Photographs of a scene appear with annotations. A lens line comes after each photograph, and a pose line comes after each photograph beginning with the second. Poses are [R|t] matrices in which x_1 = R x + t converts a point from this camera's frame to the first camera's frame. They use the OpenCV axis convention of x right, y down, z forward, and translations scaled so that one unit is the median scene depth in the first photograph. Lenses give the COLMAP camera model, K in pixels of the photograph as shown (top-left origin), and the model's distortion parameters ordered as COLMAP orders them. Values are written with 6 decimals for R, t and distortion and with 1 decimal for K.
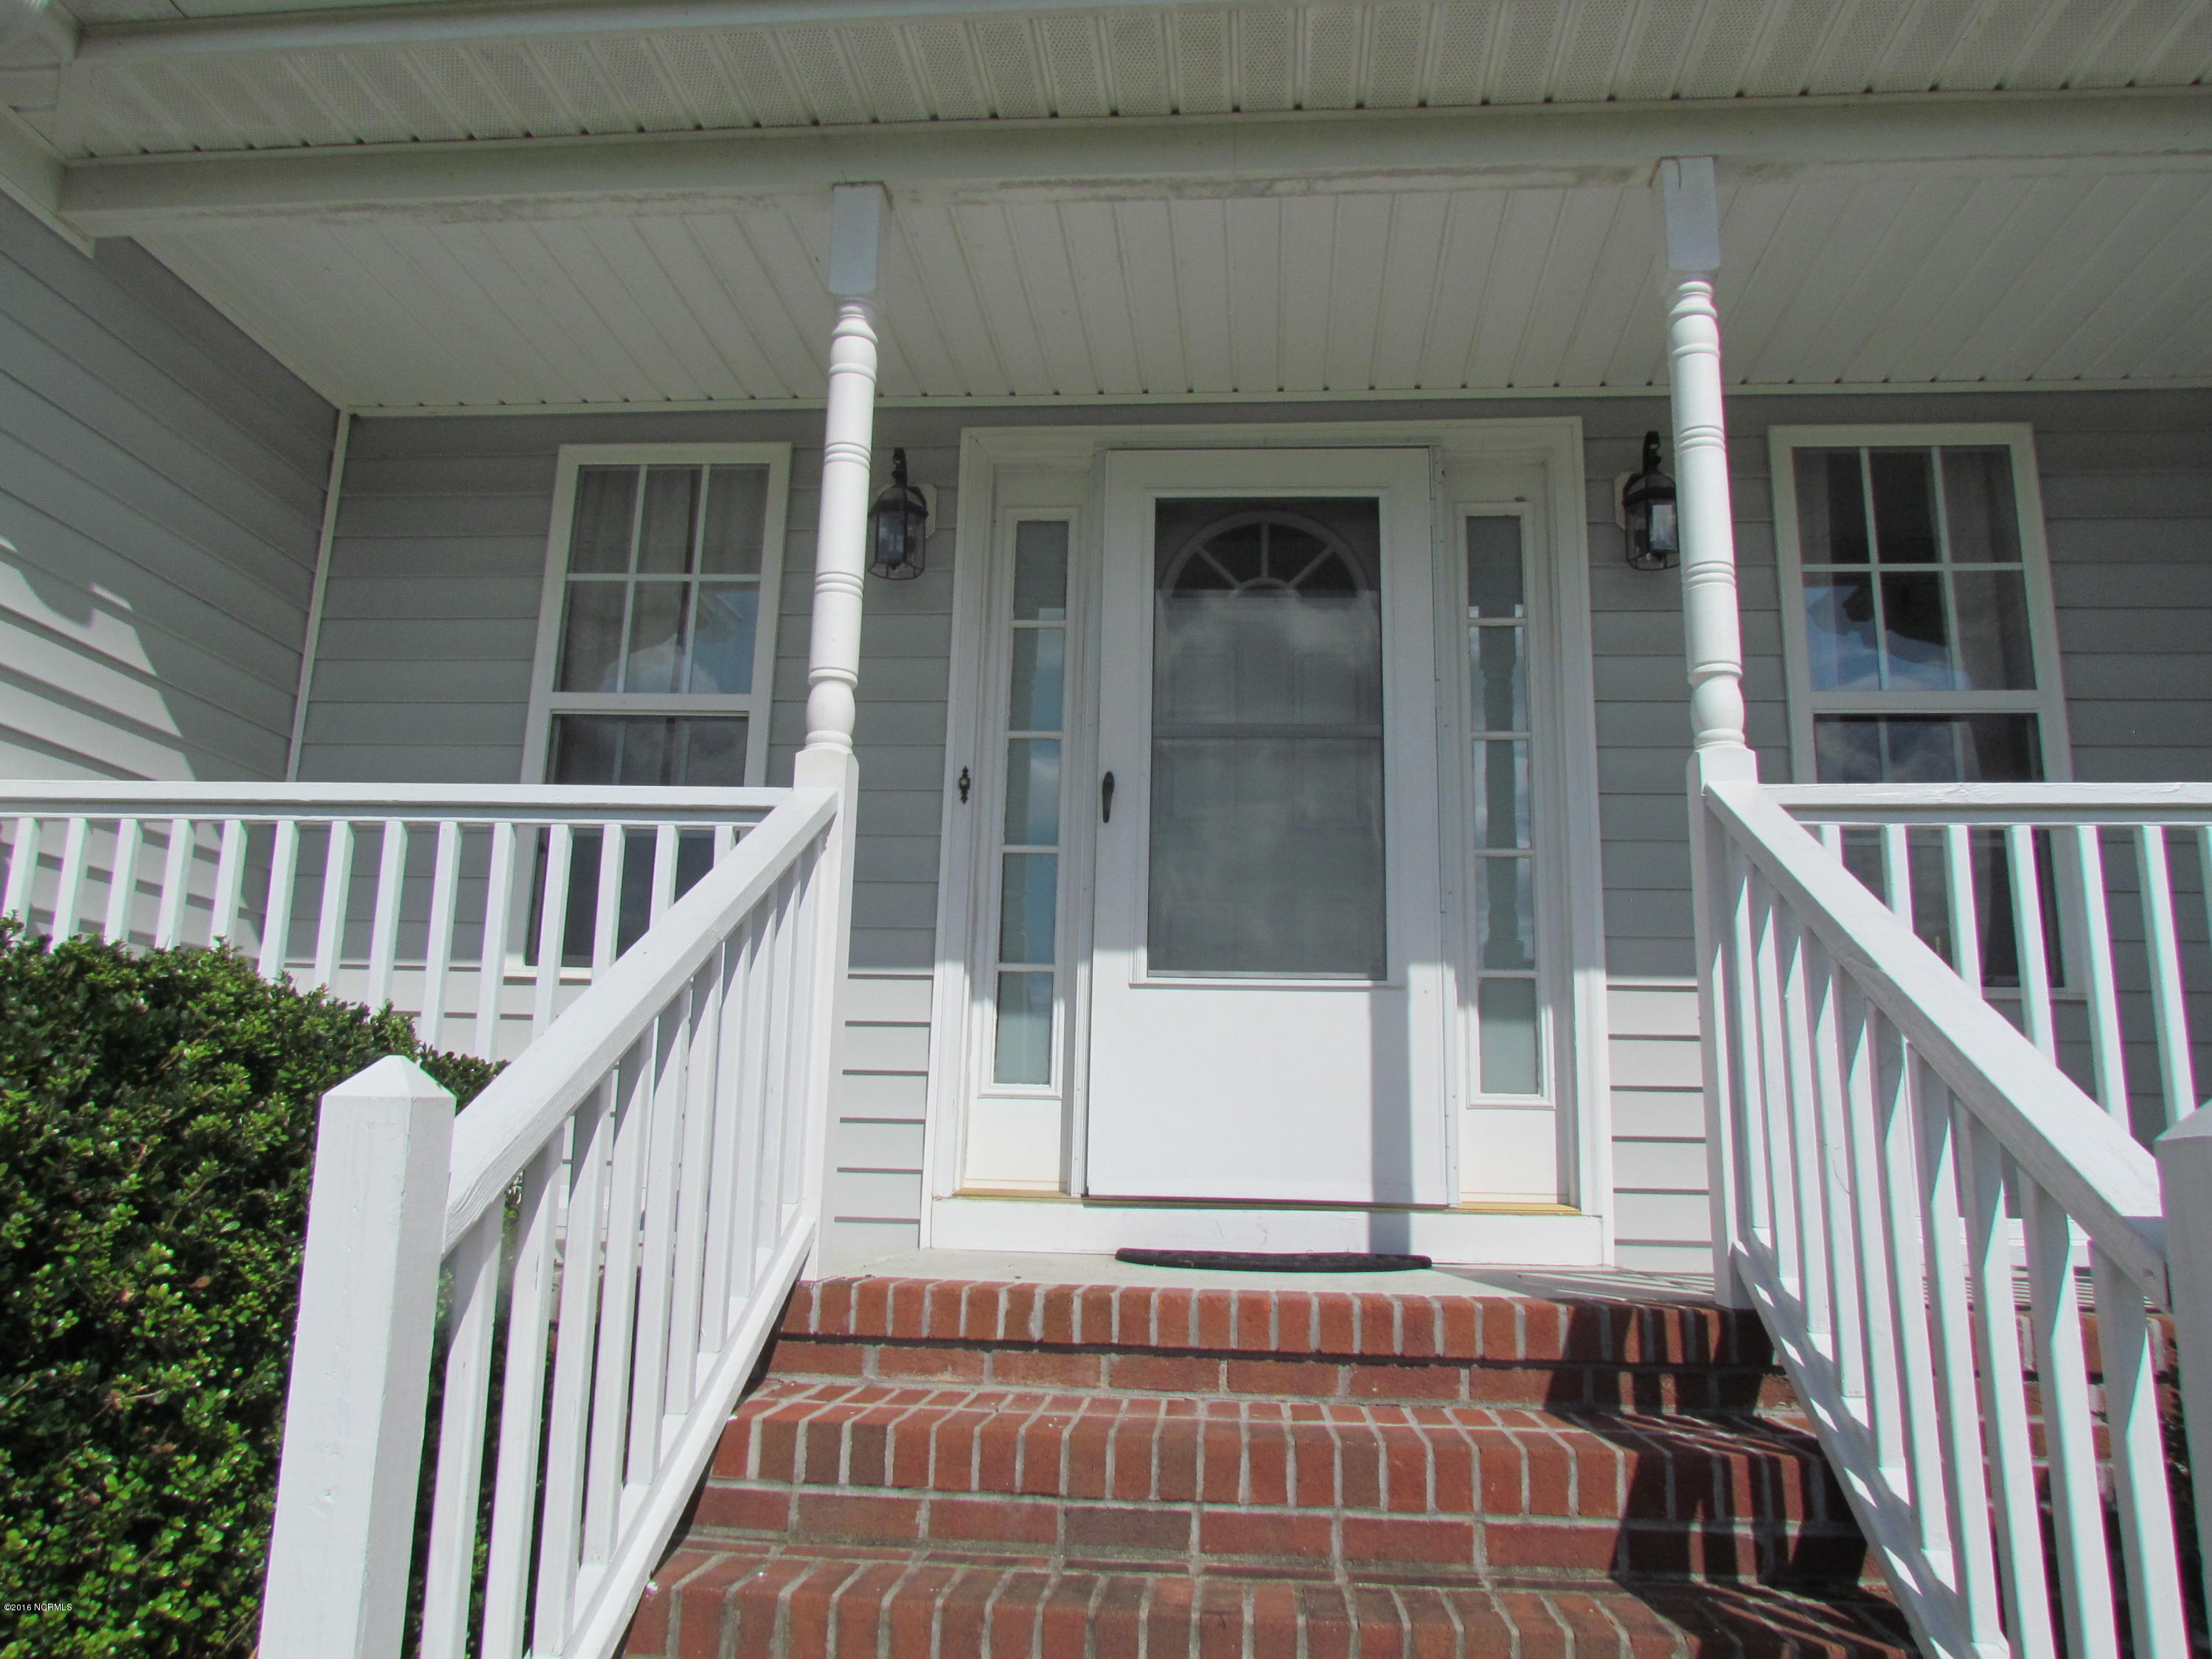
lens RADIAL K [[1561.3, 0, 1100.1], [0, 1561.3, 826.3], [0, 0, 1]] dist [-0.024570, -0.001207]
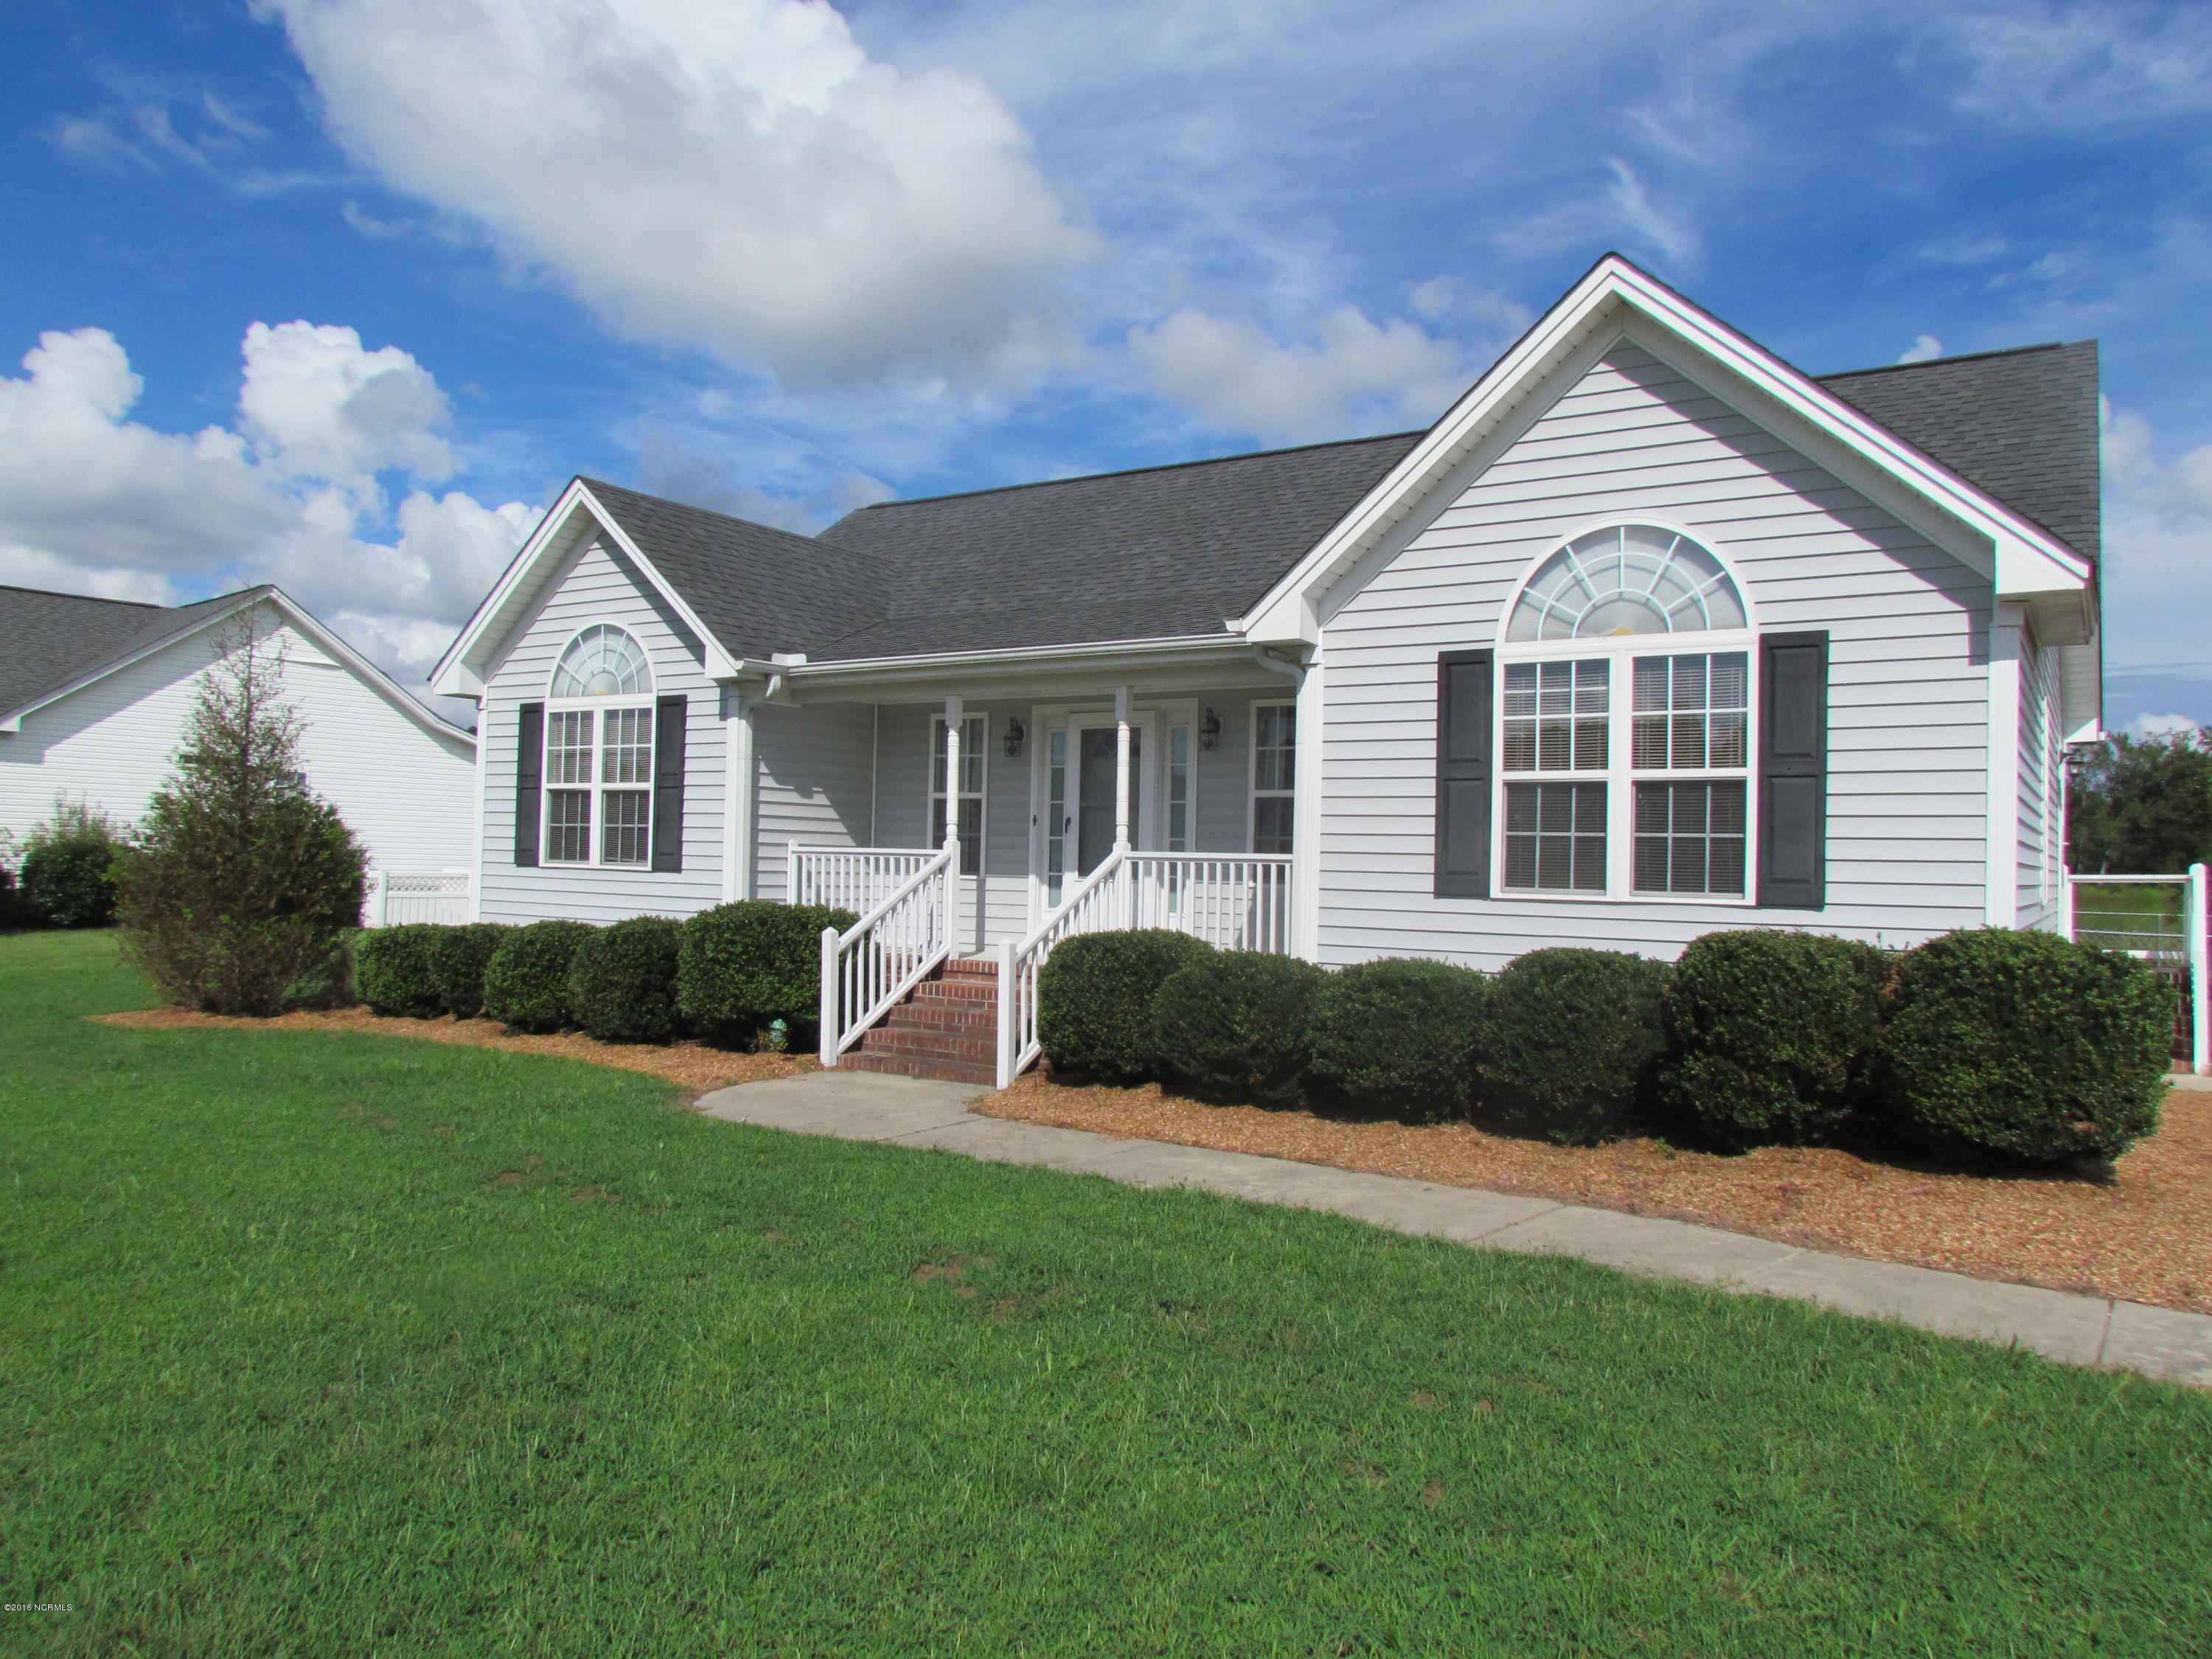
lens RADIAL K [[1561.3, 0, 1097.9], [0, 1561.3, 830.1], [0, 0, 1]] dist [-0.024570, -0.001207]
pose [[0.884351, -0.016574, -0.466528, 1.687649], [0.100702, 0.982613, 0.155983, -0.545491], [0.455831, -0.184924, 0.870644, -1.967840]]
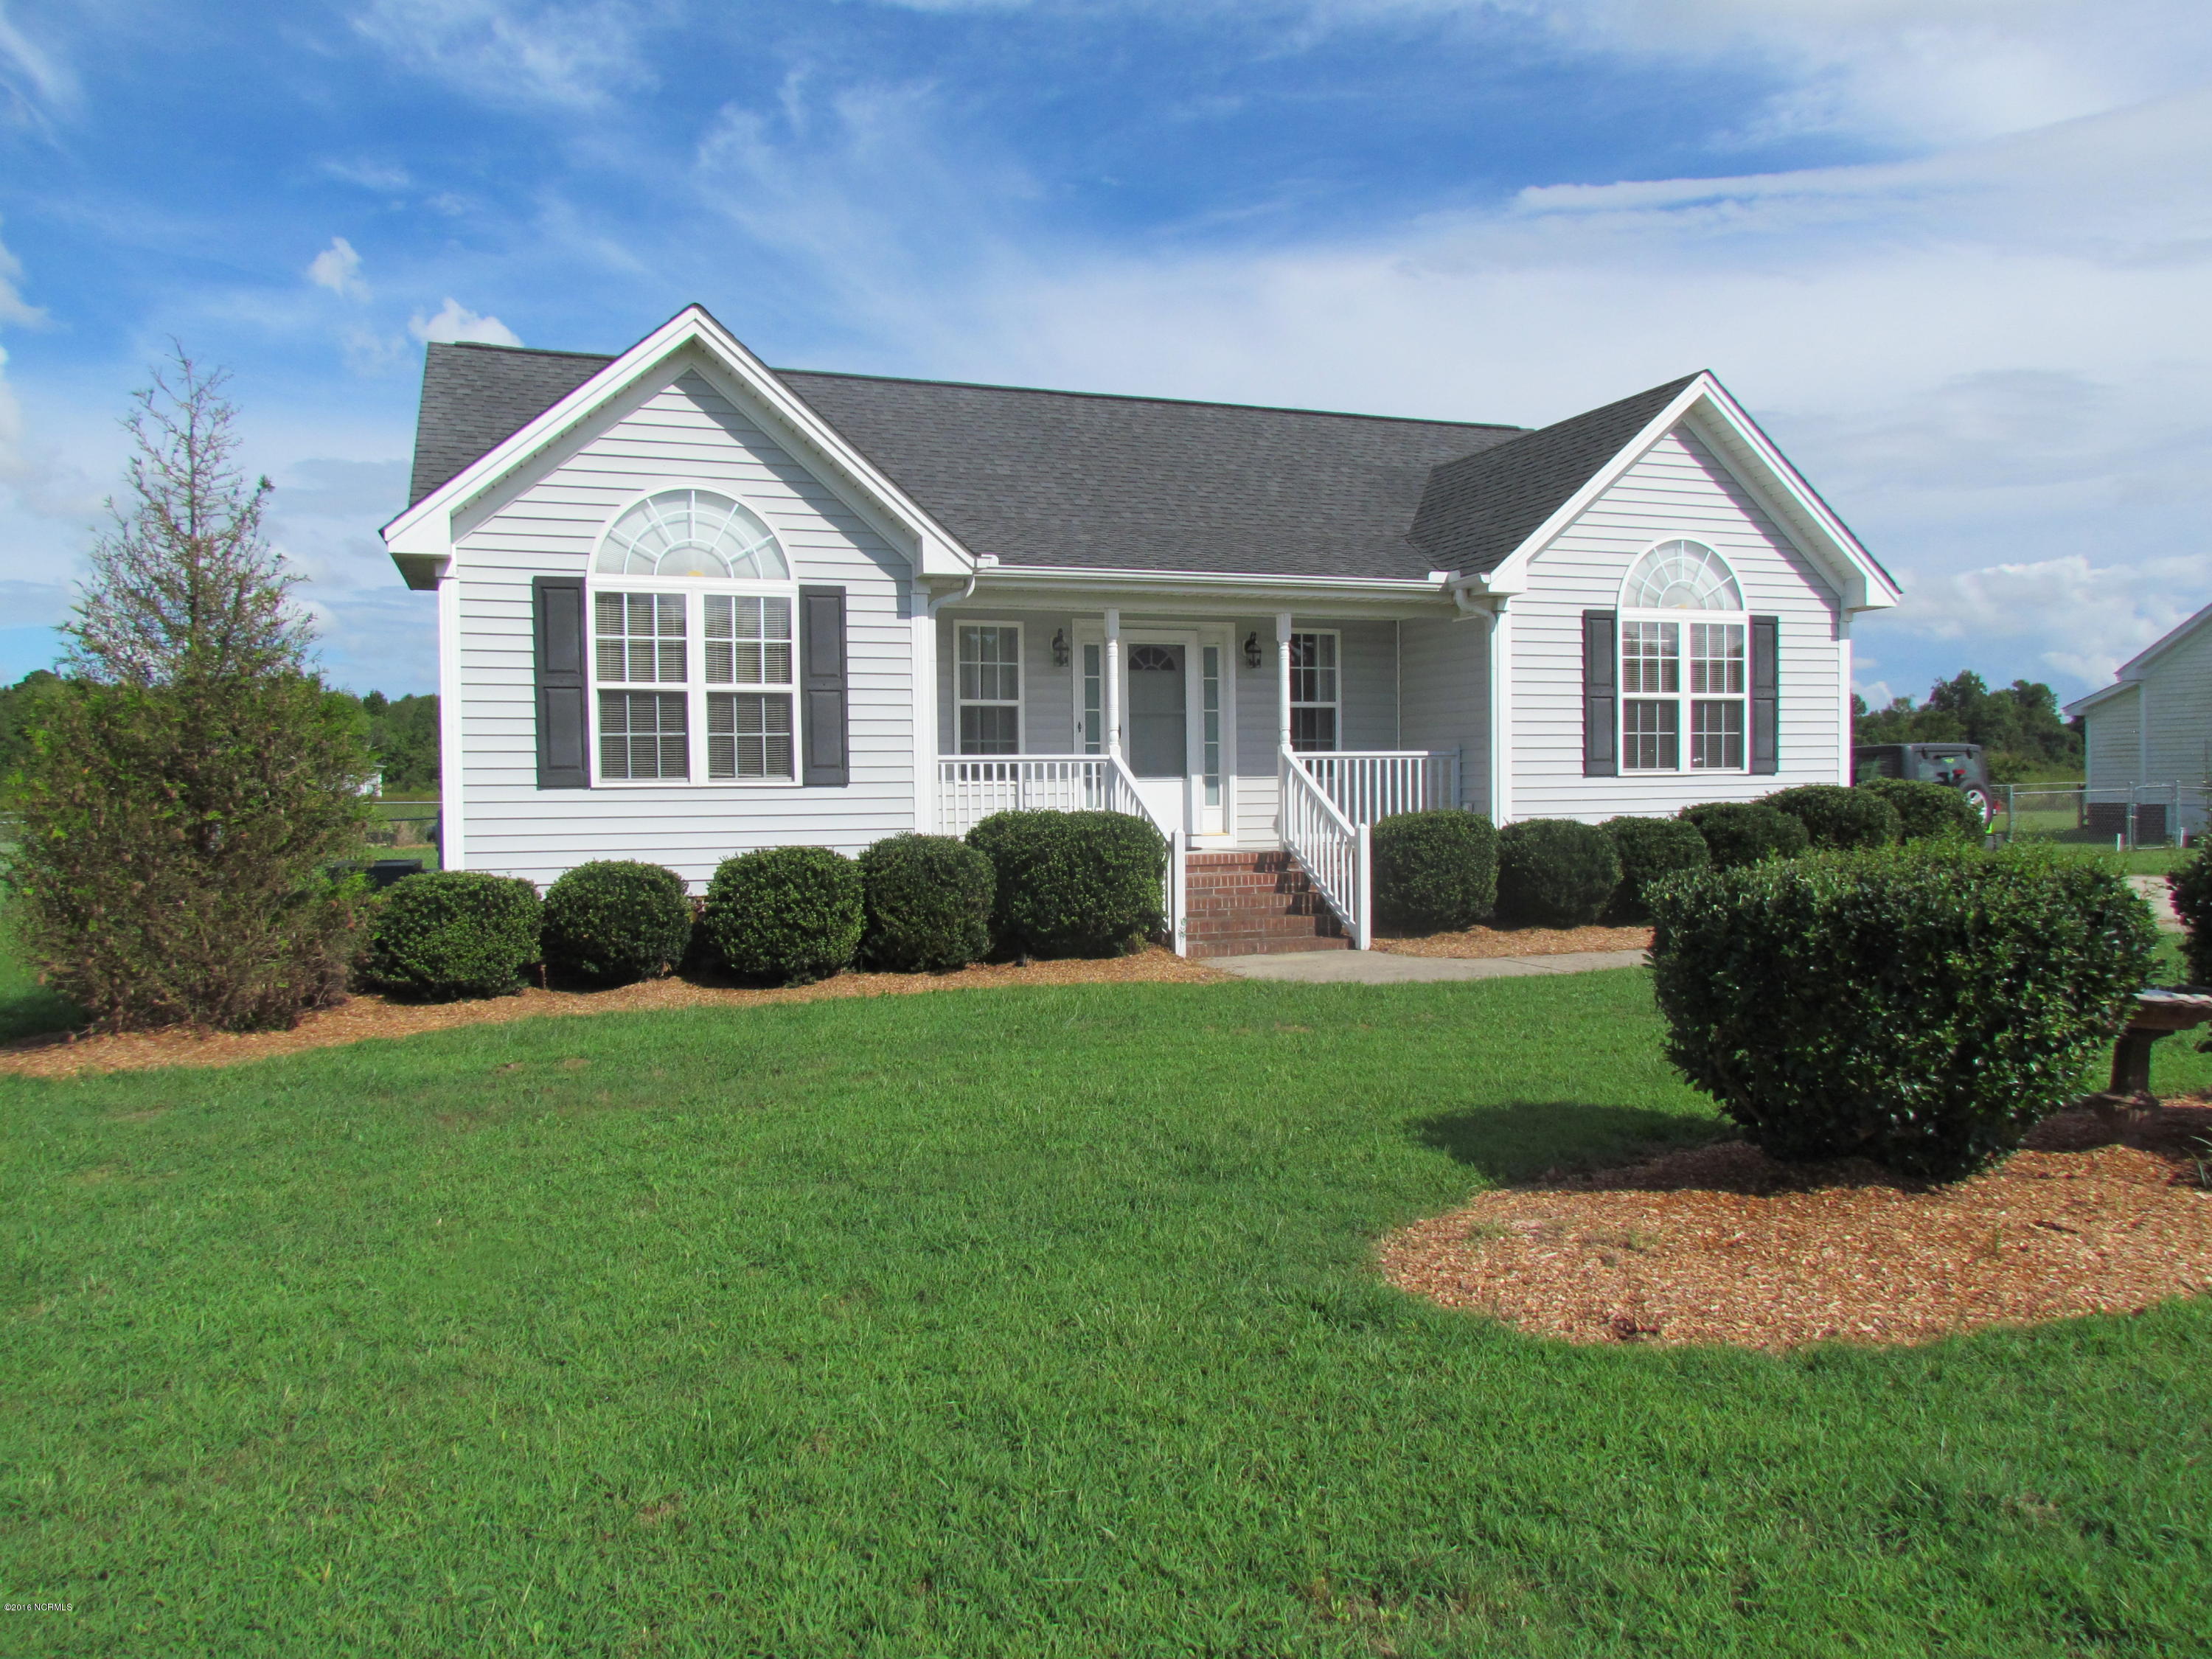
lens RADIAL K [[1561.3, 0, 1087.3], [0, 1561.3, 828.8], [0, 0, 1]] dist [-0.024570, -0.001207]
pose [[0.906863, -0.050484, 0.418390, -1.675135], [-0.053760, 0.970829, 0.233668, -0.676126], [-0.417982, -0.234397, 0.877695, -2.341485]]
